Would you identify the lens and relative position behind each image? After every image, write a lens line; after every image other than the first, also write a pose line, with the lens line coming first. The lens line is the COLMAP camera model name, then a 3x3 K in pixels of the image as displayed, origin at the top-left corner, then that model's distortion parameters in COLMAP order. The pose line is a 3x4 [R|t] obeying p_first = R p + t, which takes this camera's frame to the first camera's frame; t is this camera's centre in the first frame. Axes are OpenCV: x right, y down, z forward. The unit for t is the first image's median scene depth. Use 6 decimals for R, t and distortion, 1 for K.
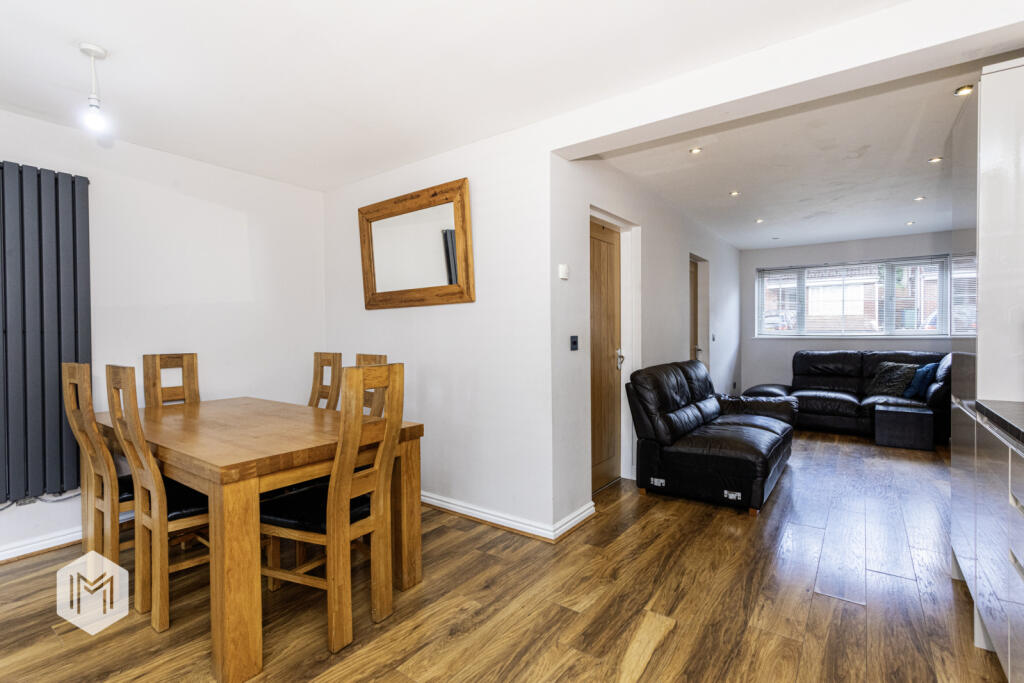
lens RADIAL K [[480.8, 0, 510.6], [0, 480.8, 340.6], [0, 0, 1]] dist [-0.001618, 0.001433]
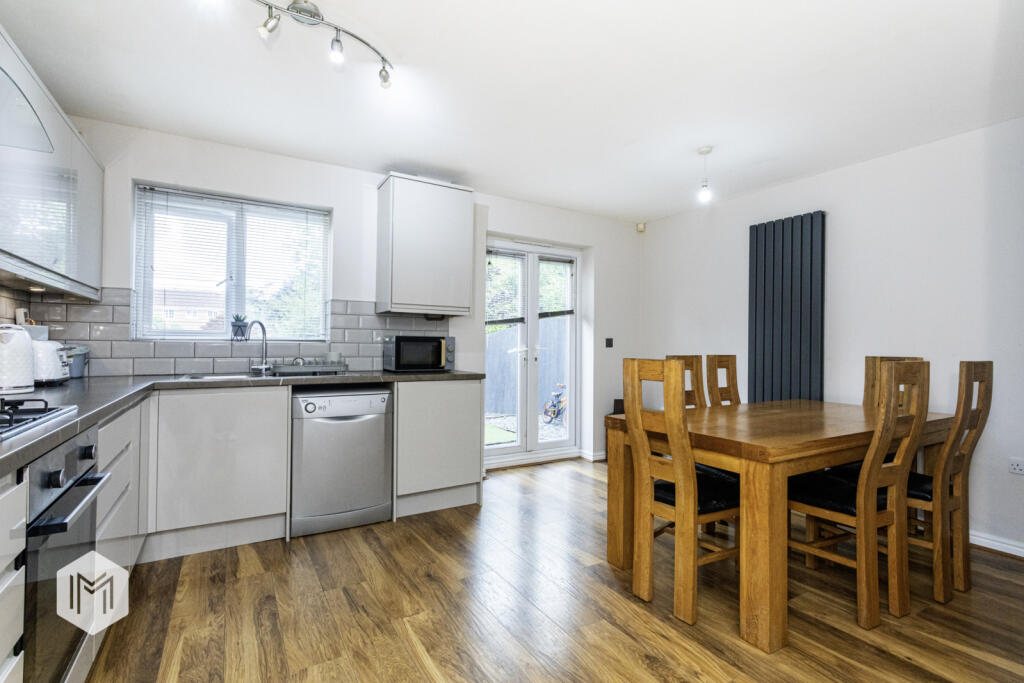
lens RADIAL K [[480.8, 0, 518.5], [0, 480.8, 341.6], [0, 0, 1]] dist [-0.001618, 0.001433]
pose [[-0.381700, -0.002413, -0.924283, 0.599598], [-0.019444, 0.999796, 0.005420, 0.007857], [0.924082, 0.020040, -0.381669, 0.814563]]
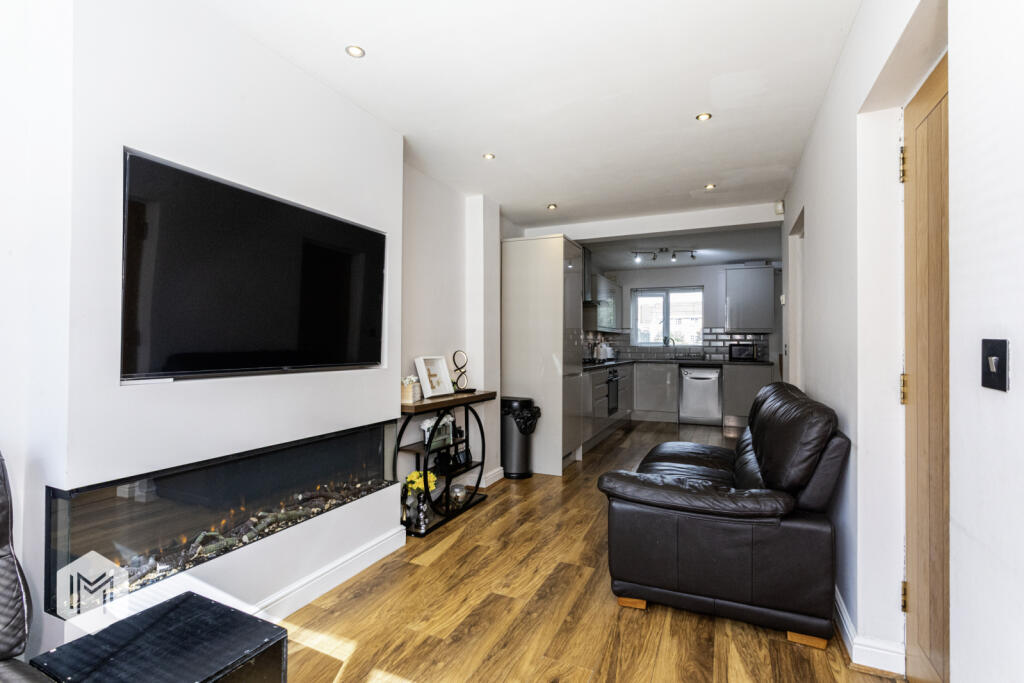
lens RADIAL K [[480.8, 0, 512.2], [0, 480.8, 341.2], [0, 0, 1]] dist [-0.001618, 0.001433]
pose [[-0.978132, -0.000102, -0.207984, 1.094496], [-0.002356, 0.999941, 0.010590, -0.023020], [0.207971, 0.010849, -0.978075, 1.949641]]
